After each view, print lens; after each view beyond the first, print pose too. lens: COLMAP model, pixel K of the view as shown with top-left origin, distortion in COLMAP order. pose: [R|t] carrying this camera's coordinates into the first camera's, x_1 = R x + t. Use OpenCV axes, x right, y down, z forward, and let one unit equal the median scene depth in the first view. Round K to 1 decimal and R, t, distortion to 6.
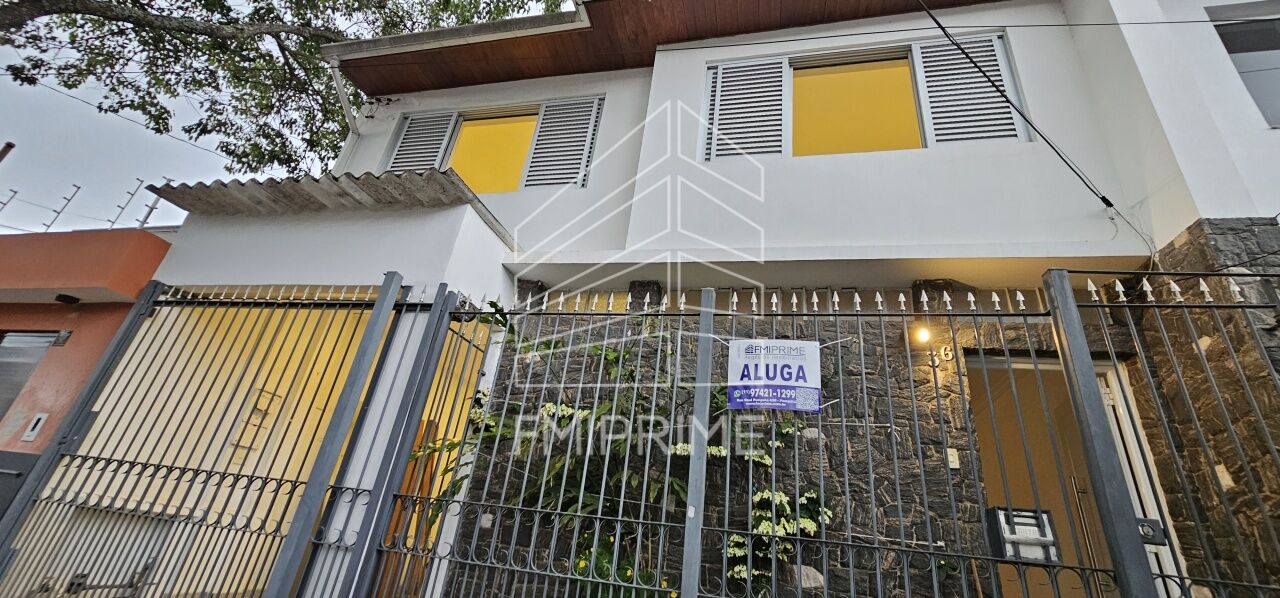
lens RADIAL K [[517.6, 0, 639.3], [0, 517.6, 297.4], [0, 0, 1]] dist [-0.000491, -0.000235]
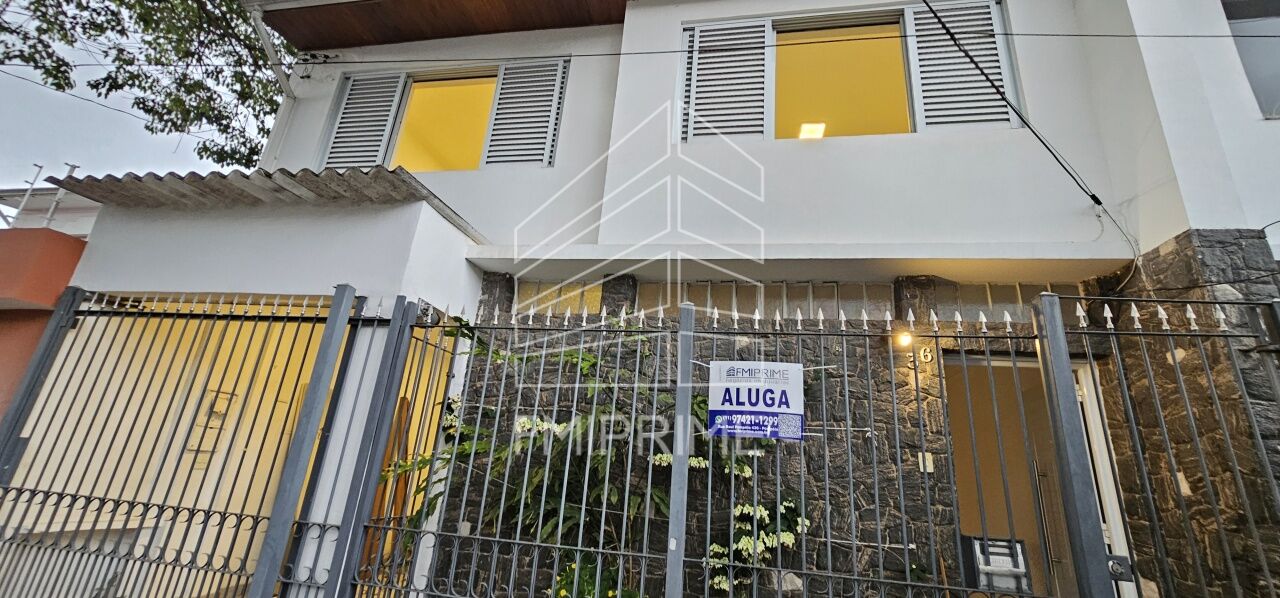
lens RADIAL K [[517.6, 0, 642.5], [0, 517.6, 301.1], [0, 0, 1]] dist [-0.000491, -0.000235]
pose [[0.998210, -0.023268, 0.055101, -0.000984], [0.015784, 0.991051, 0.132545, -0.130966], [-0.057692, -0.131438, 0.989644, 0.062094]]
